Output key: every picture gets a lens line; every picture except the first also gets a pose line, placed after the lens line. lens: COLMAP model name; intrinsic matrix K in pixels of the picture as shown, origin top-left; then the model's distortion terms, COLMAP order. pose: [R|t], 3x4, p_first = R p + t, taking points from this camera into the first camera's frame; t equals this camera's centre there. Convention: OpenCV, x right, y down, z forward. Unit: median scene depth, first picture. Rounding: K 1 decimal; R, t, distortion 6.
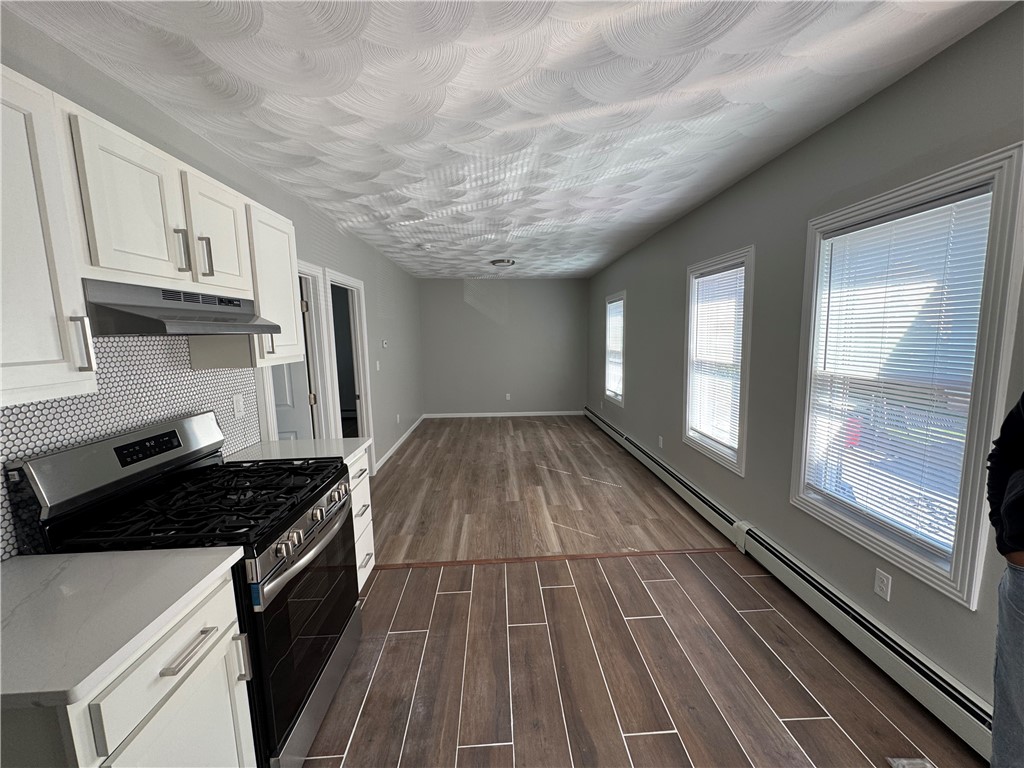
lens RADIAL K [[406.2, 0, 512.5], [0, 406.2, 382.8], [0, 0, 1]] dist [-0.002799, -0.000111]
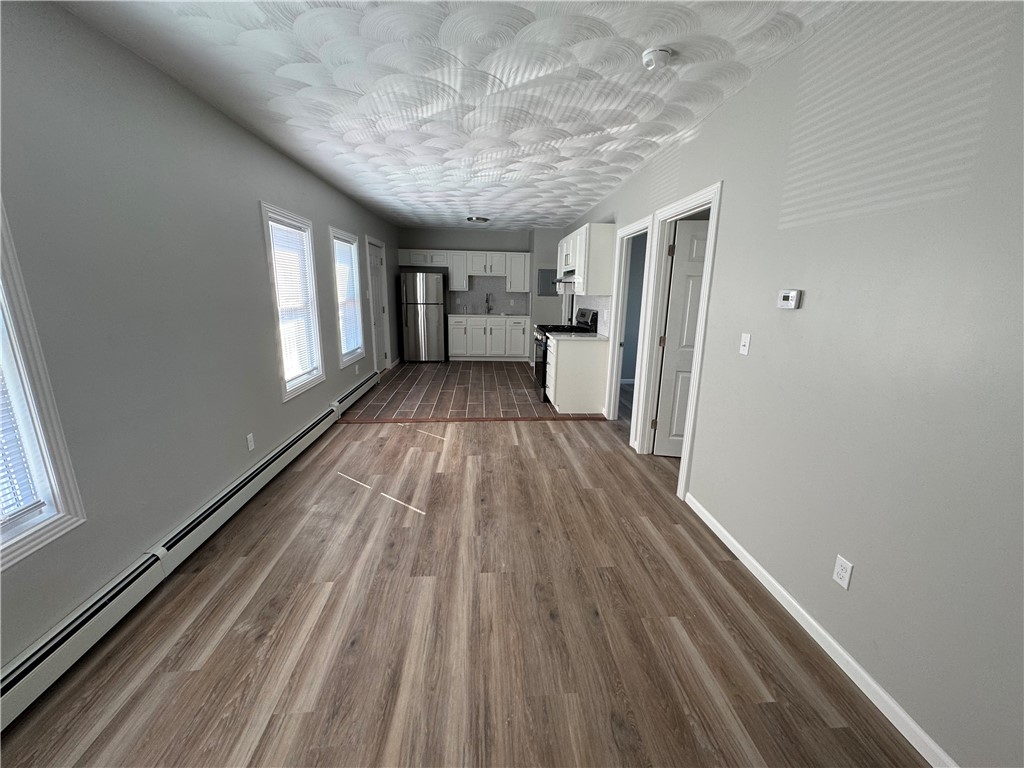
lens RADIAL K [[406.2, 0, 512.5], [0, 406.2, 382.8], [0, 0, 1]] dist [-0.002799, -0.000111]
pose [[-0.999474, 0.013041, -0.029701, -0.118114], [0.002043, 0.939115, 0.343596, -0.383508], [0.032373, 0.343354, -0.938648, 3.434123]]
